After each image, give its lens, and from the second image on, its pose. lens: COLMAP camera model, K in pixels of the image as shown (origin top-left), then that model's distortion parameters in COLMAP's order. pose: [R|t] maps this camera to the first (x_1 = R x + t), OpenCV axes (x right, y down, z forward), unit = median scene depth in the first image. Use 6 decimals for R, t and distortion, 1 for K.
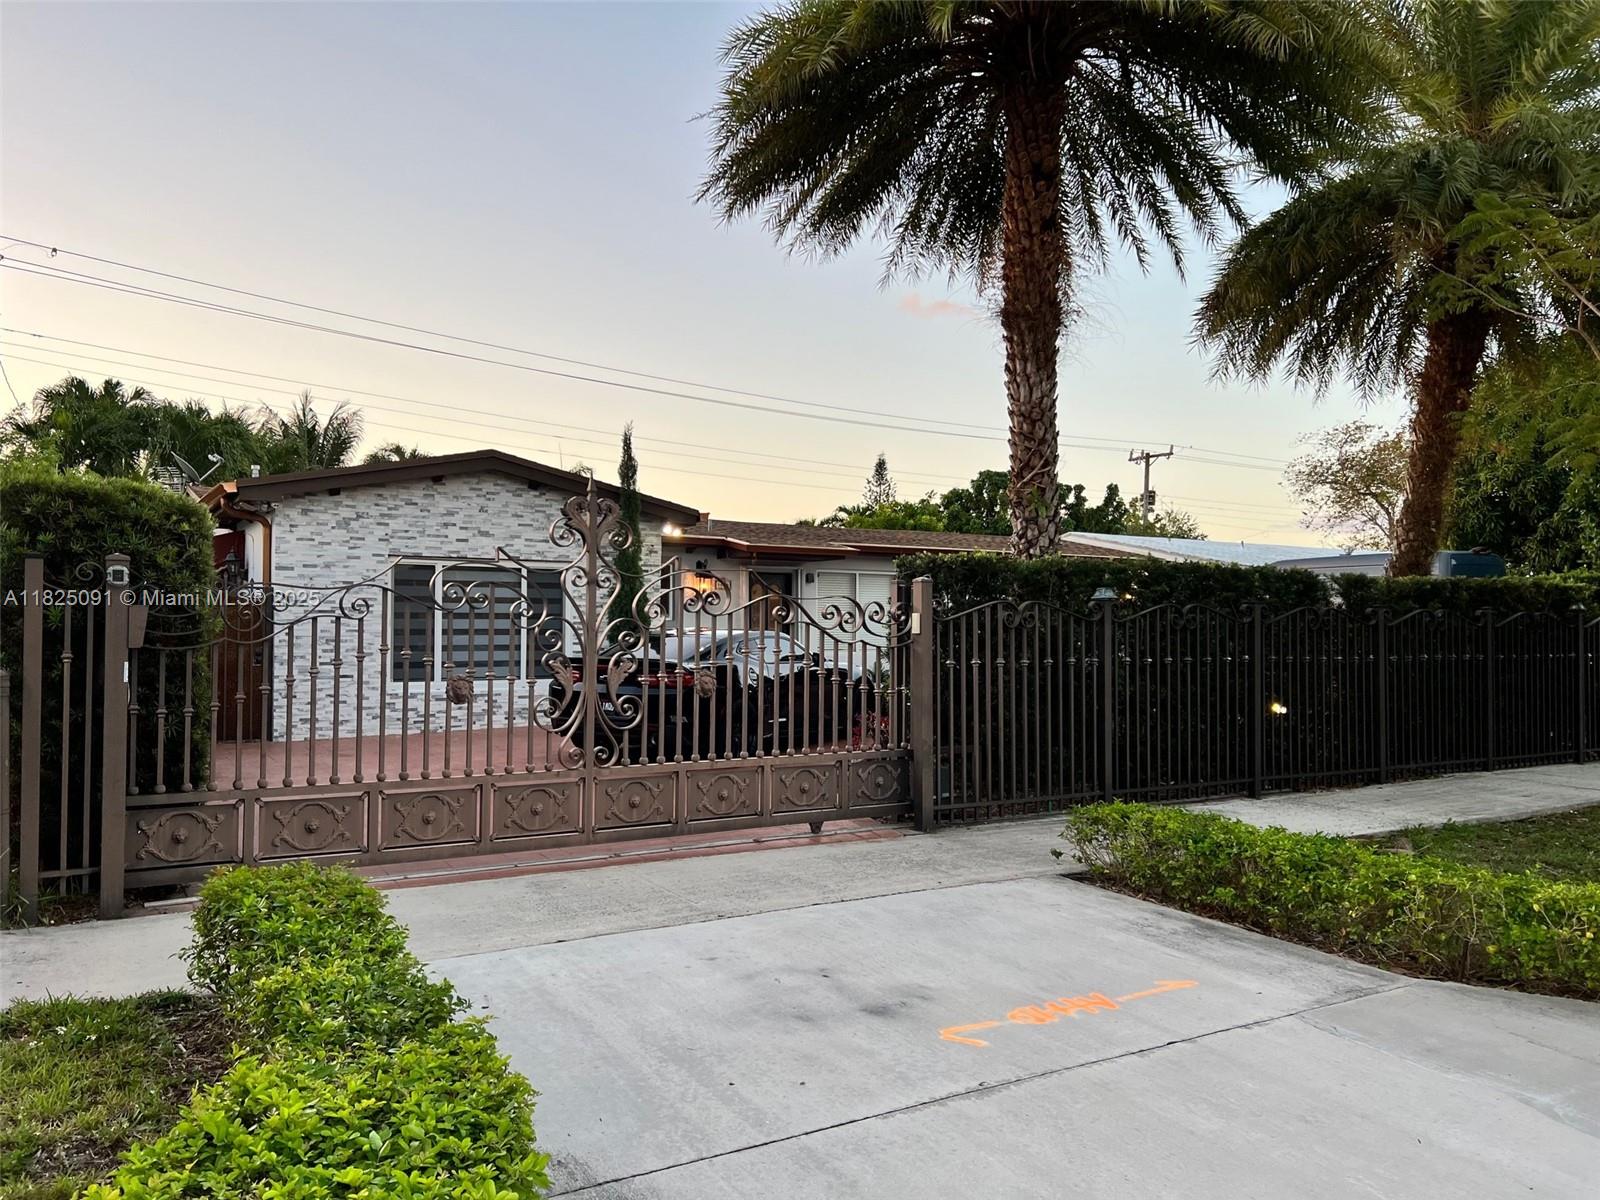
lens RADIAL K [[1119.8, 0, 800.0], [0, 1119.8, 600.0], [0, 0, 1]] dist [0.028787, -0.080084]
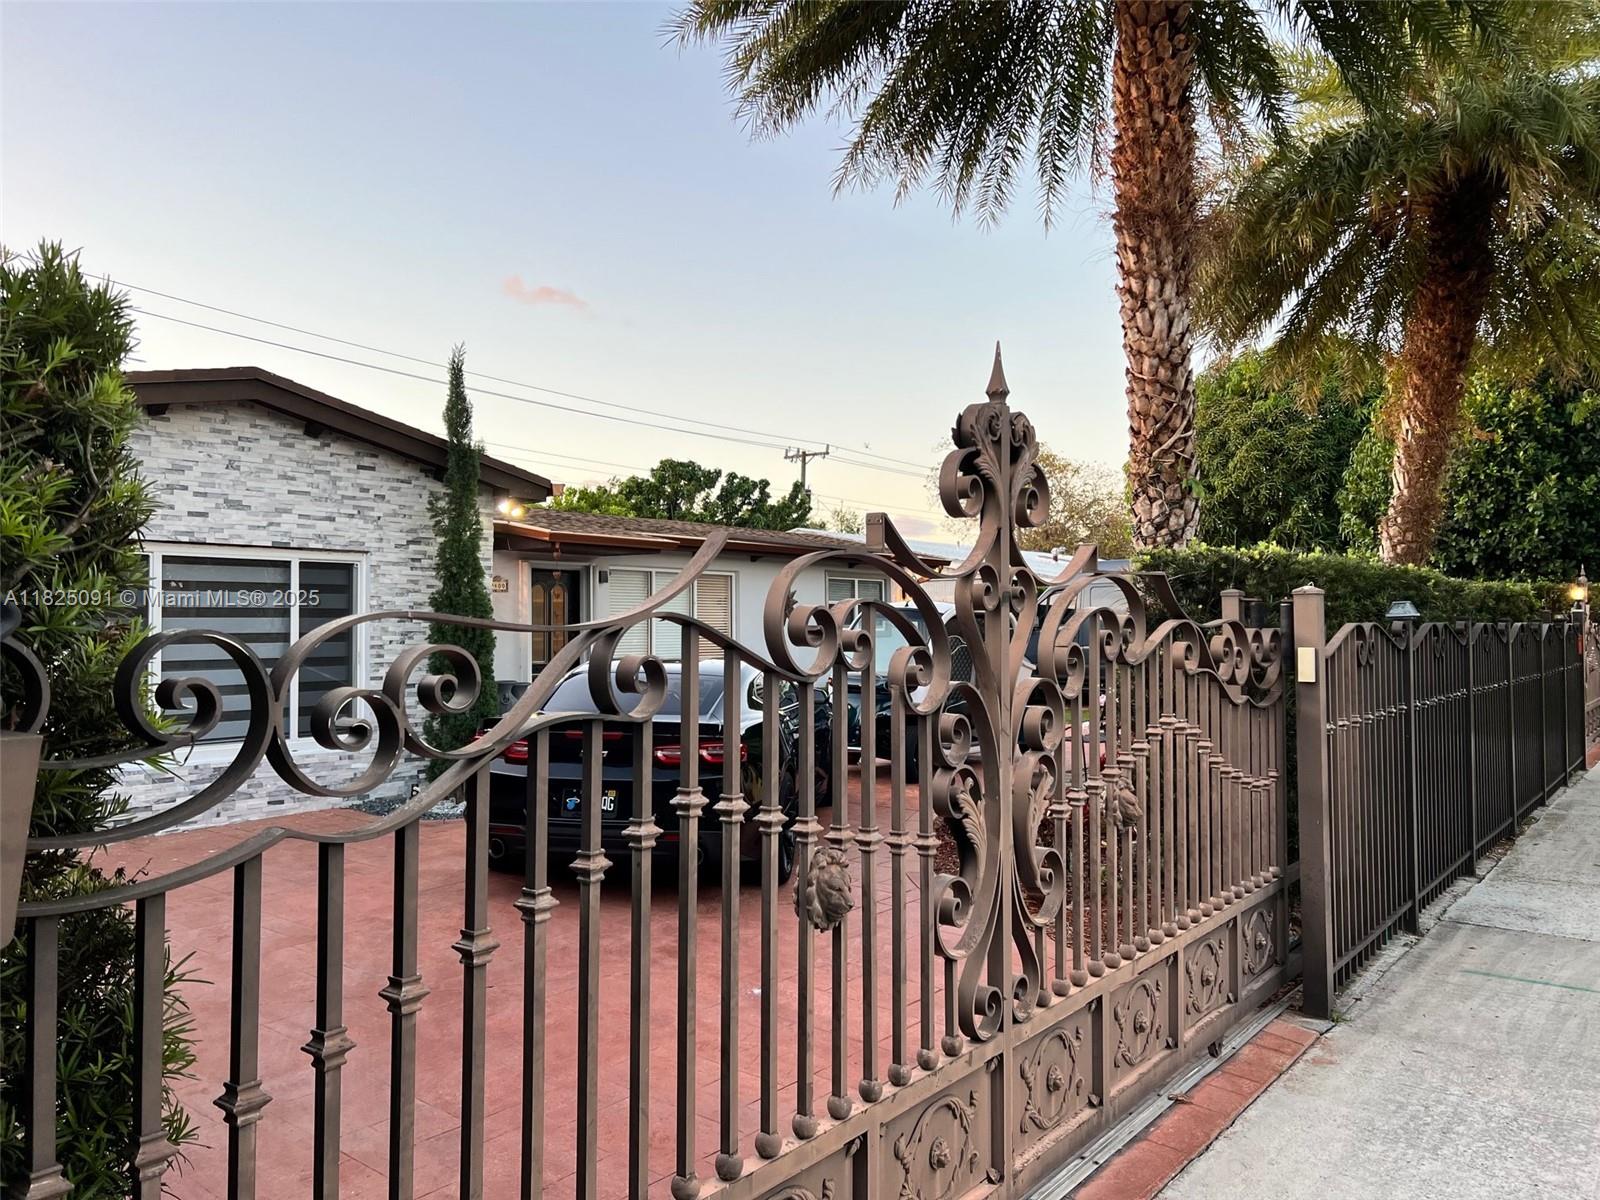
lens RADIAL K [[1119.8, 0, 800.0], [0, 1119.8, 600.0], [0, 0, 1]] dist [0.028787, -0.080084]
pose [[0.937847, -0.000421, 0.347048, -0.202844], [-0.000788, 0.999994, 0.003343, -0.008935], [-0.347047, -0.003409, 0.937841, 0.313812]]
